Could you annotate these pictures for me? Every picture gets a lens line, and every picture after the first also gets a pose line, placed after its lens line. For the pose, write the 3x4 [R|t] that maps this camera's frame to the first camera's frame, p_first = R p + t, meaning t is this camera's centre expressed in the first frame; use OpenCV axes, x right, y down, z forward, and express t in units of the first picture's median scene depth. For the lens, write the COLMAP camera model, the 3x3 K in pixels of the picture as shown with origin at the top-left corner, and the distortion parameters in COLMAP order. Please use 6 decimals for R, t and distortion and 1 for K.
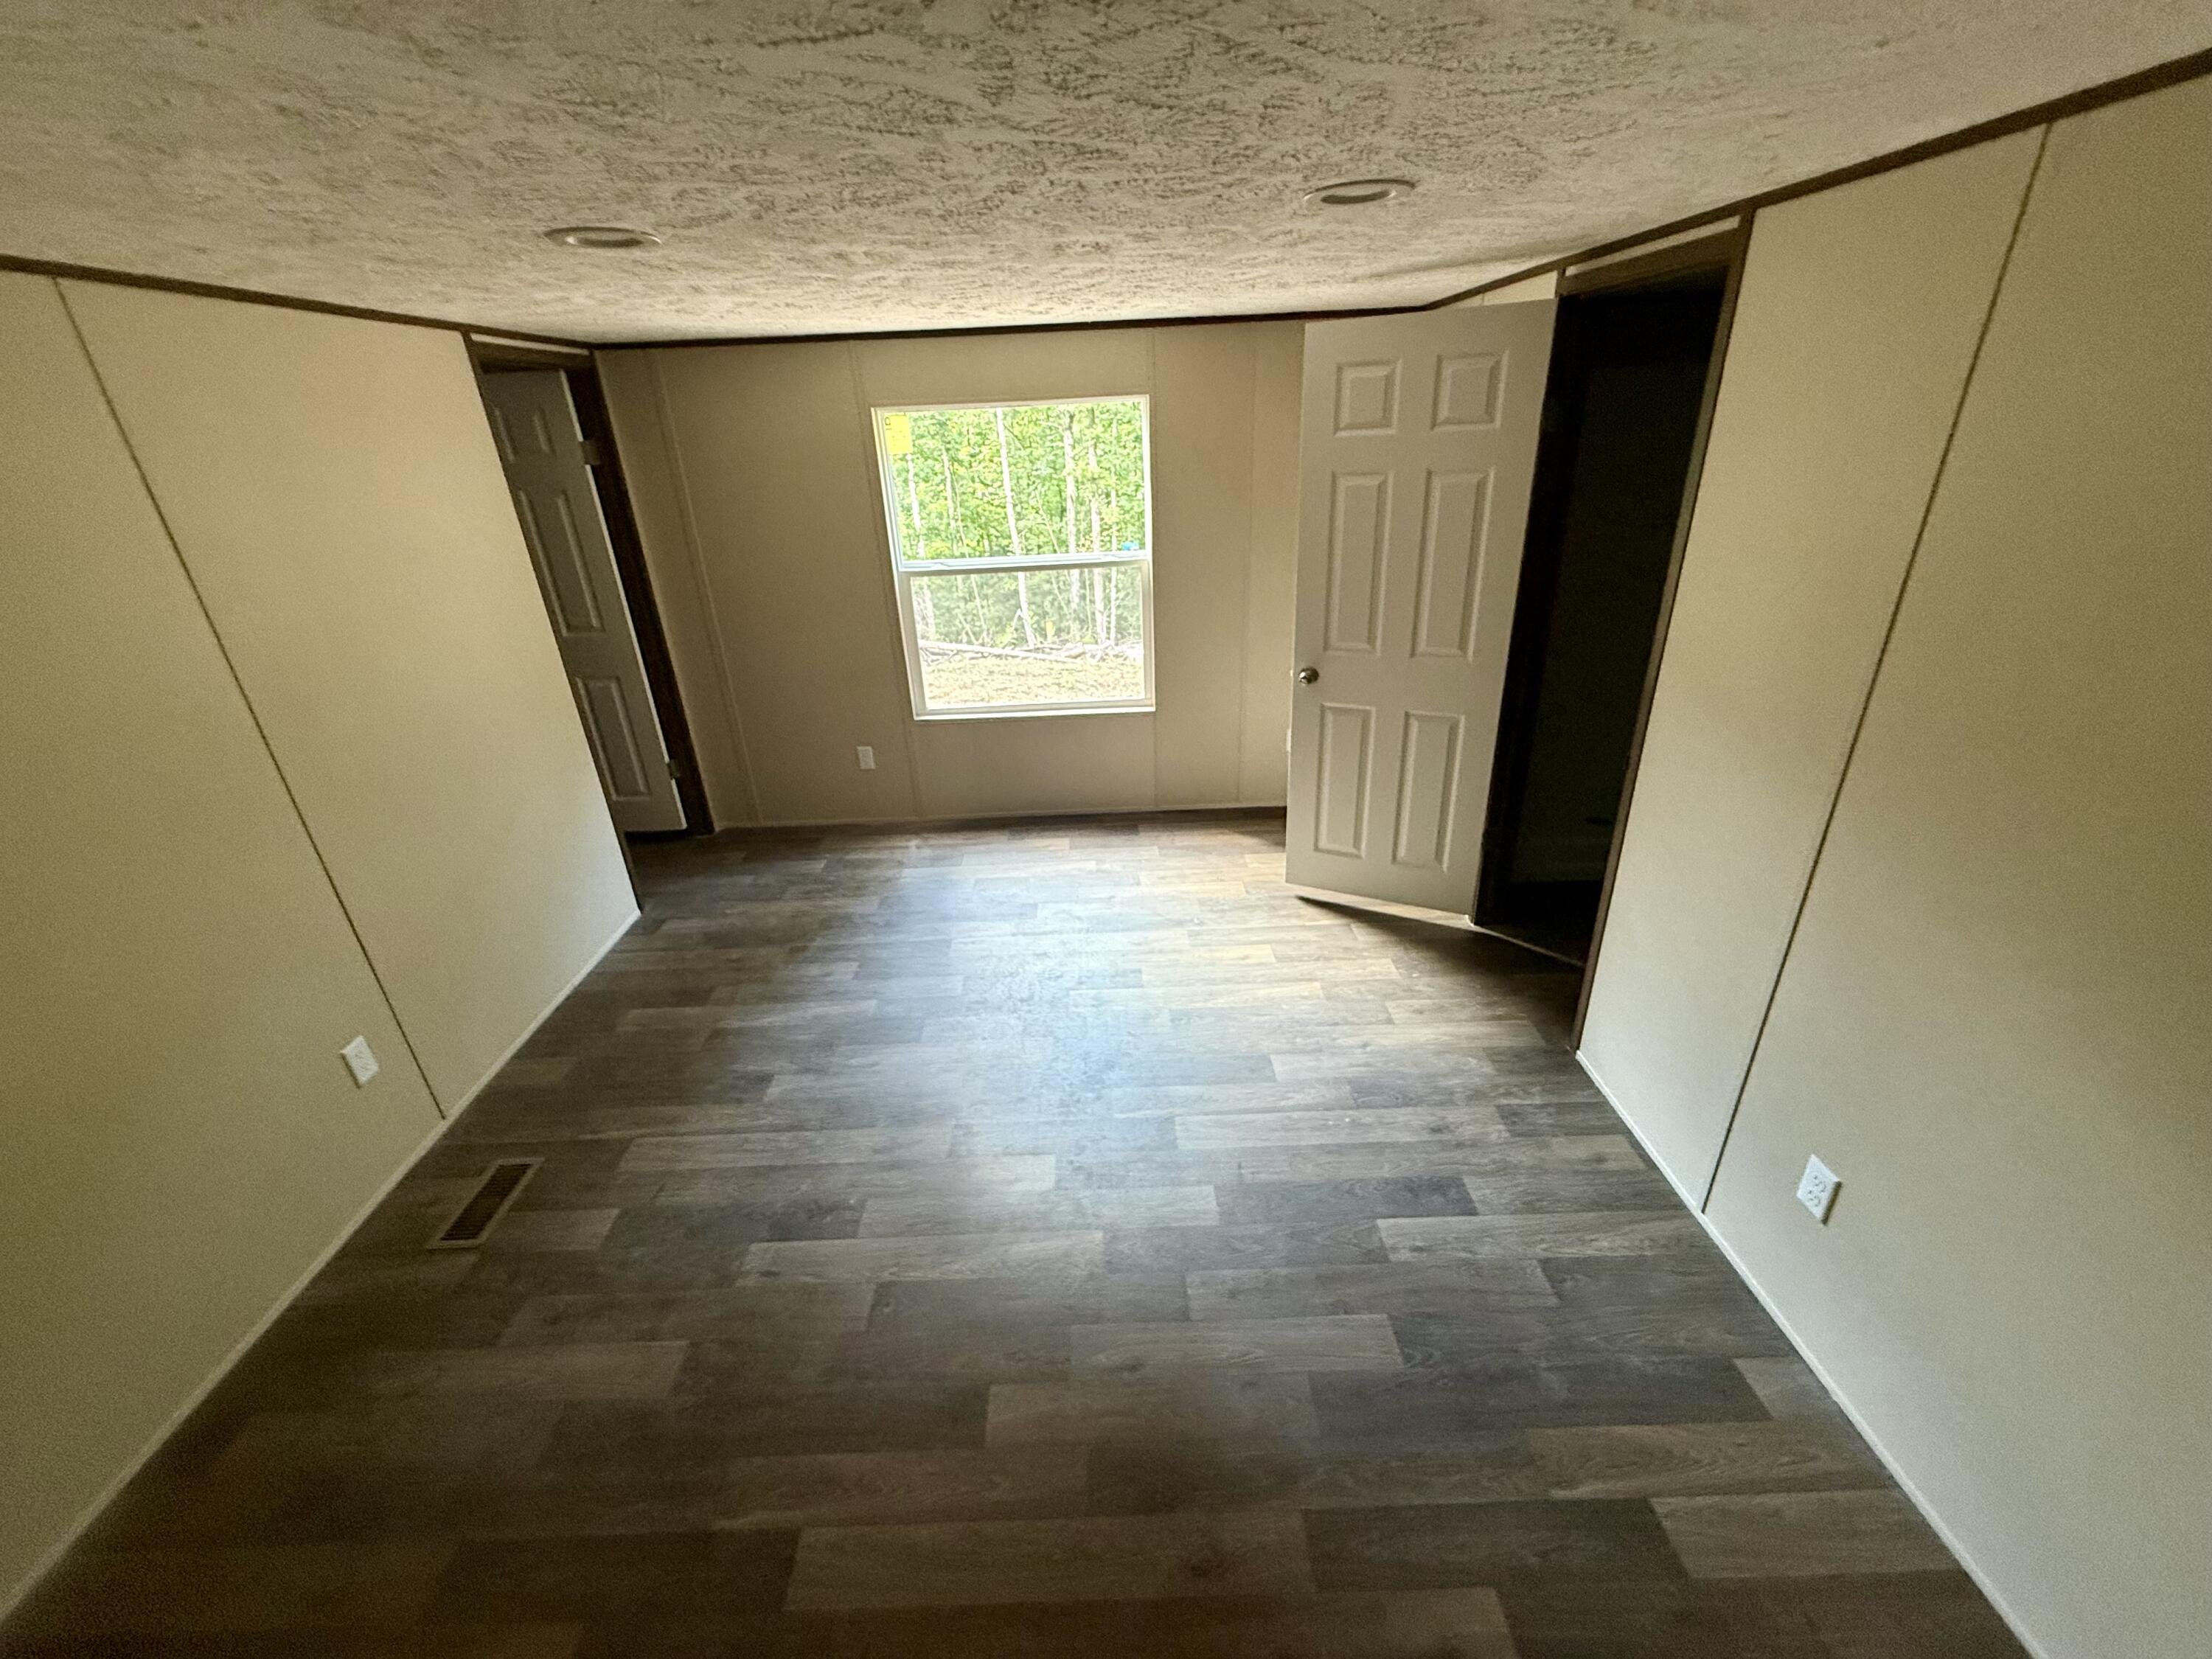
lens RADIAL K [[886.2, 0, 1106.0], [0, 886.2, 829.5], [0, 0, 1]] dist [0.002345, -0.000115]
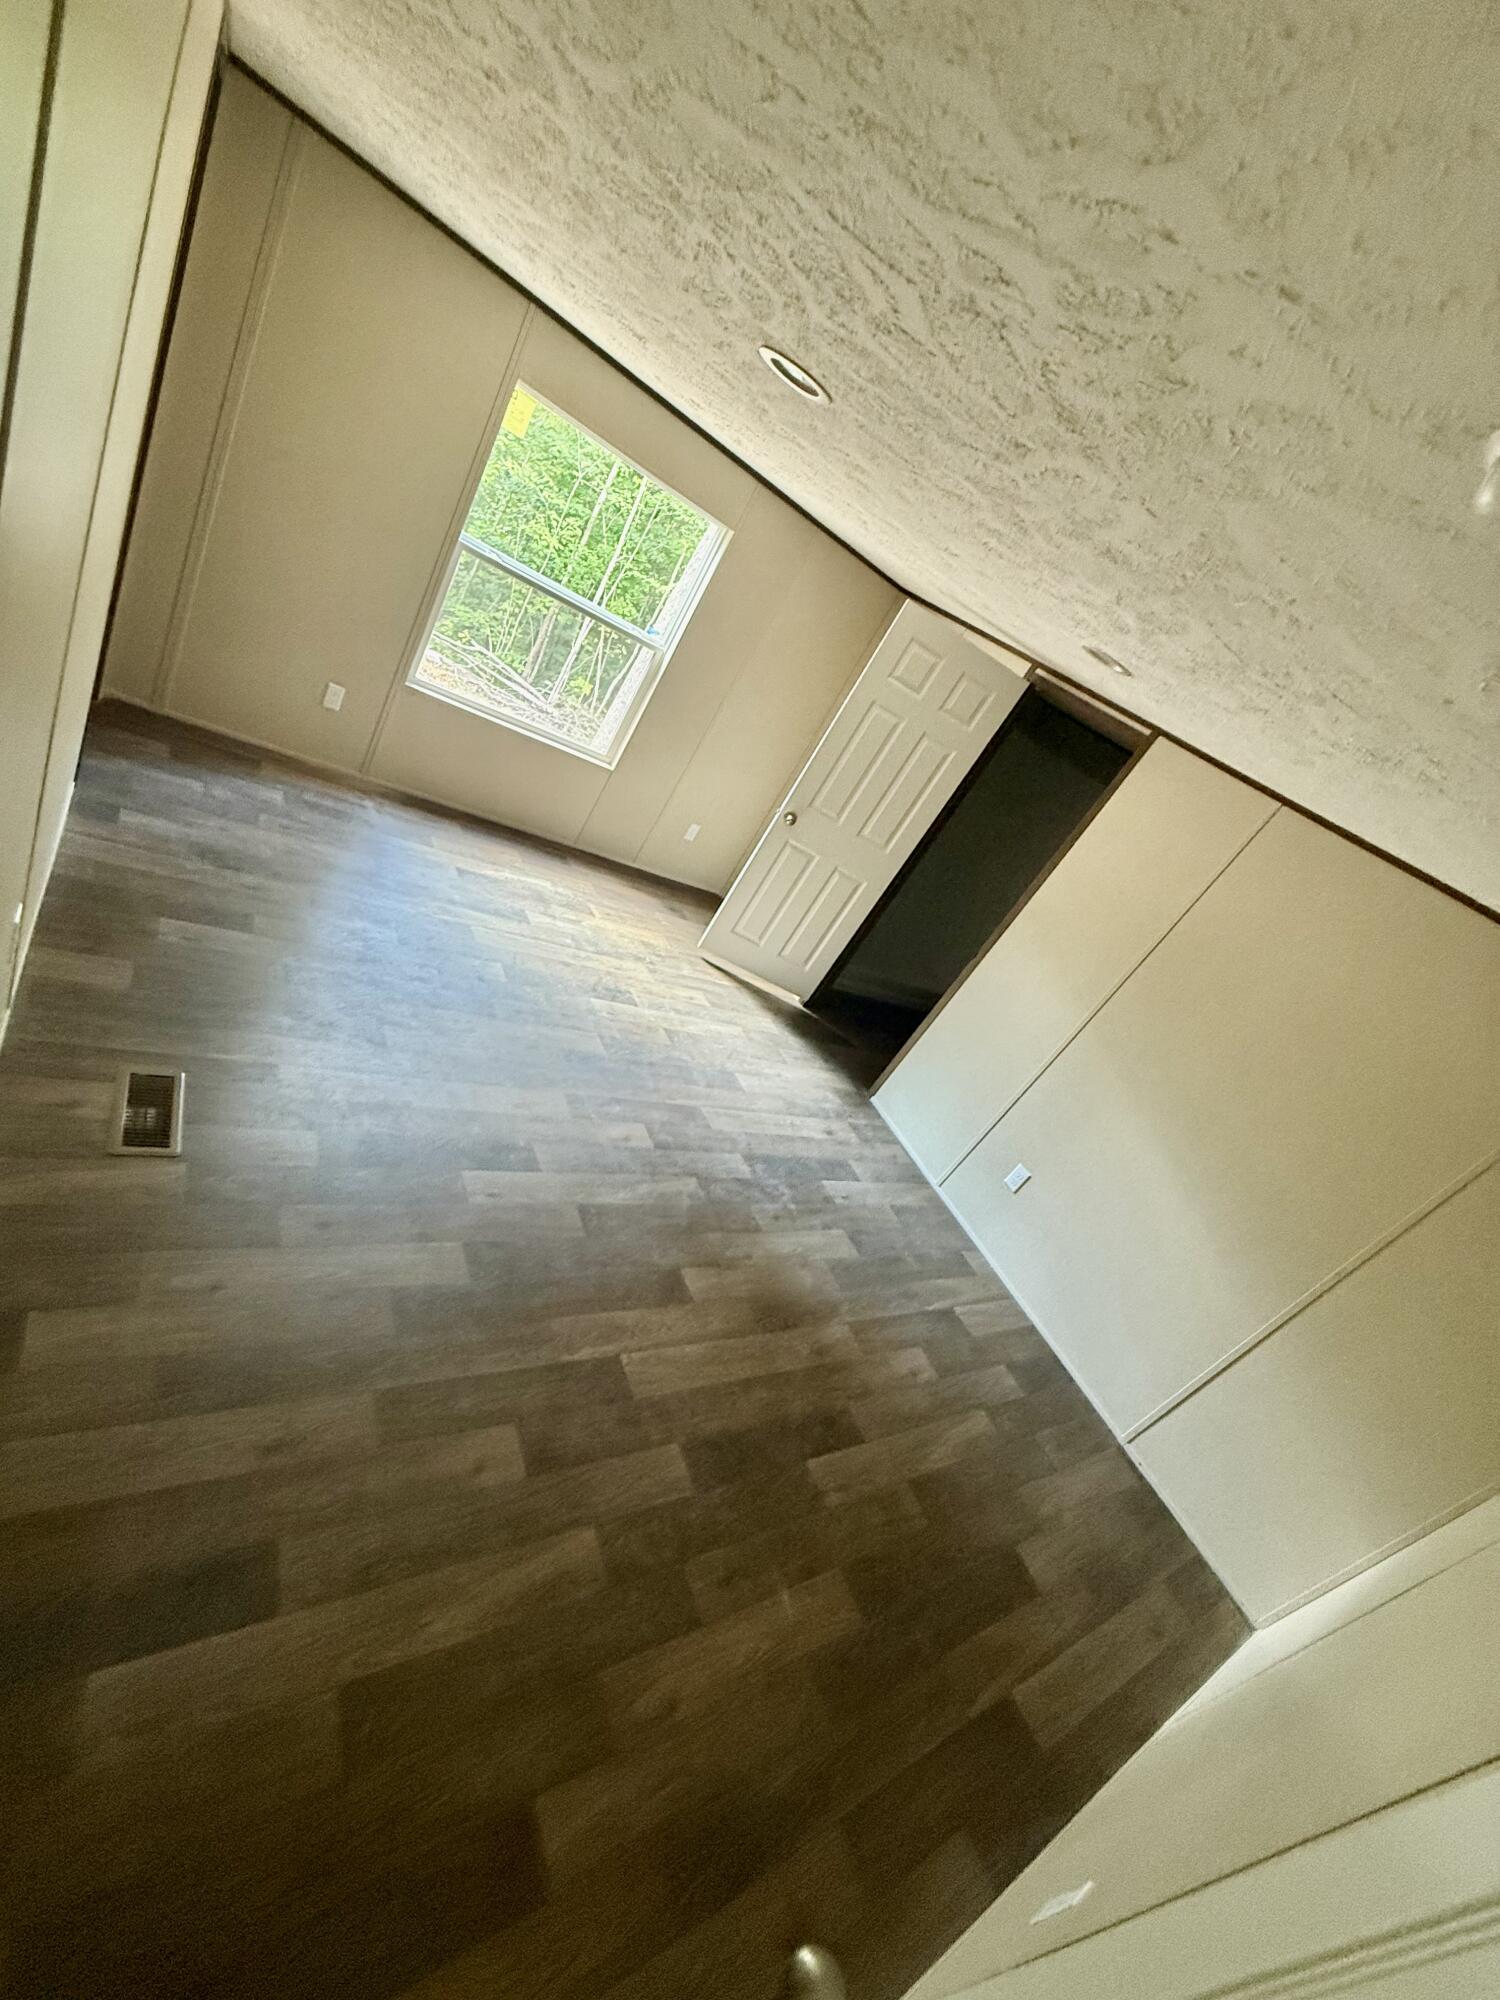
lens RADIAL K [[801.3, 0, 723.9], [0, 801.3, 995.6], [0, 0, 1]] dist [0.002345, -0.000115]
pose [[0.739527, 0.202636, 0.641903, -0.643054], [-0.321614, 0.944092, 0.072495, 0.035417], [-0.591325, -0.260057, 0.763351, 0.015229]]
